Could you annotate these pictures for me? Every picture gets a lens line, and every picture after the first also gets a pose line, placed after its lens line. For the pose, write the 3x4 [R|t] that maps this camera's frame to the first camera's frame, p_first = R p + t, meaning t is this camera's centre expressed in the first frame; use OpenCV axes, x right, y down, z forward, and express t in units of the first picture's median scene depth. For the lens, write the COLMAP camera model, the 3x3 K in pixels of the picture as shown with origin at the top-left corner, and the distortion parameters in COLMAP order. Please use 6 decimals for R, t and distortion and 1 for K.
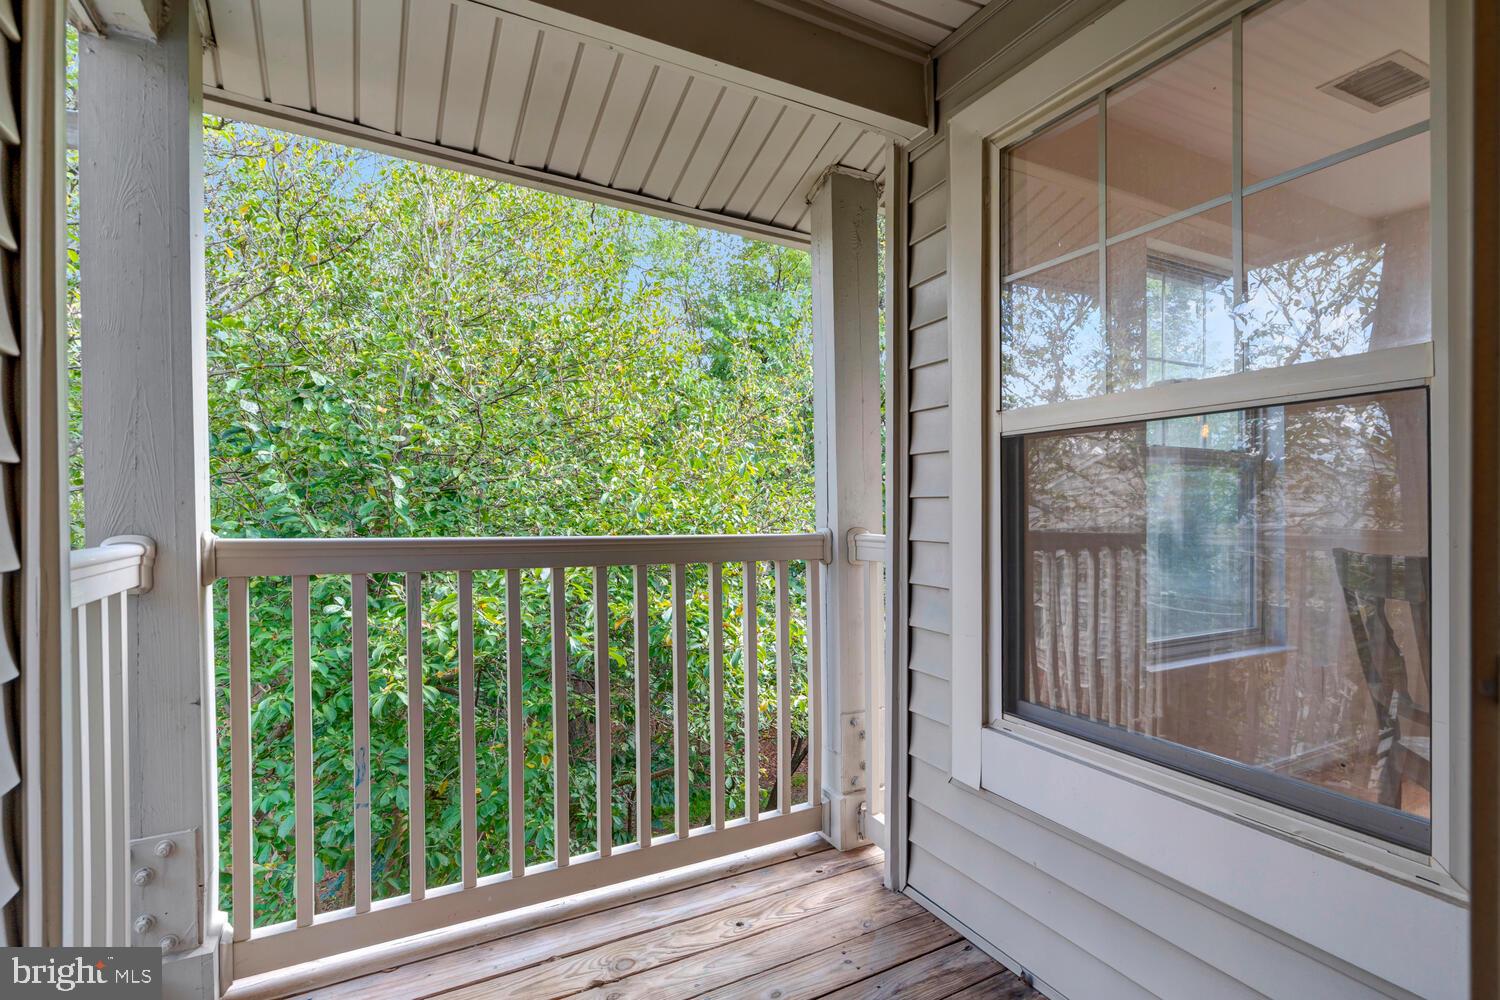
lens RADIAL K [[701.4, 0, 735.9], [0, 701.4, 506.9], [0, 0, 1]] dist [-0.006109, 0.004783]
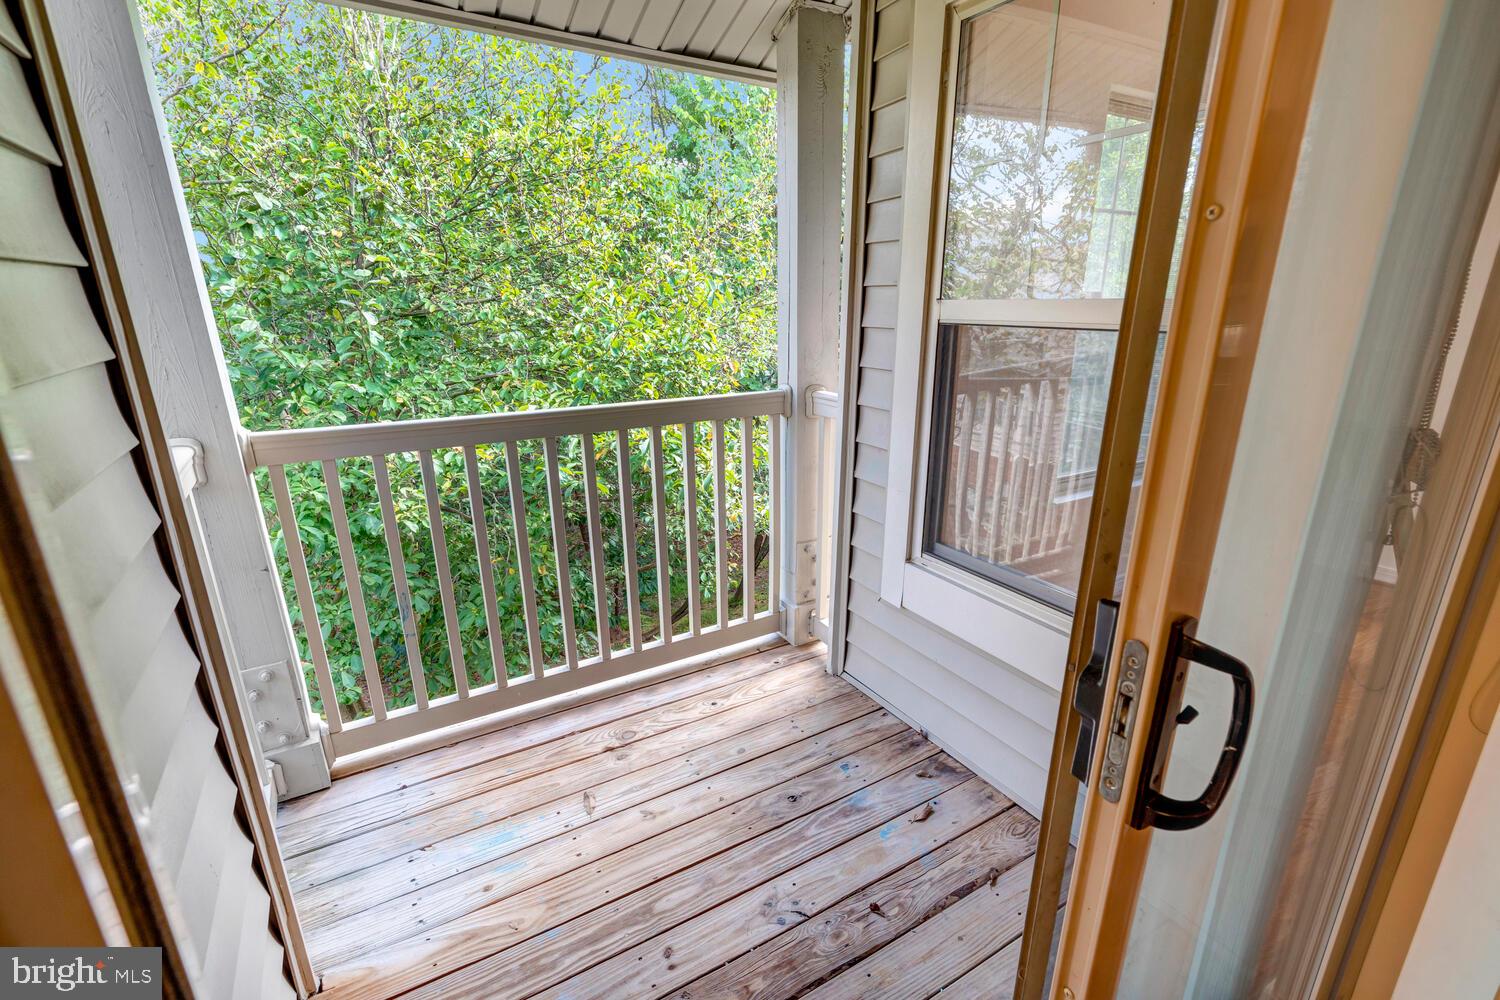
lens RADIAL K [[701.4, 0, 746.3], [0, 701.4, 506.8], [0, 0, 1]] dist [-0.006109, 0.004783]
pose [[0.998460, -0.019009, 0.052110, 0.003004], [0.002225, 0.952414, 0.304799, -0.128771], [-0.055424, -0.304213, 0.950990, -0.115509]]
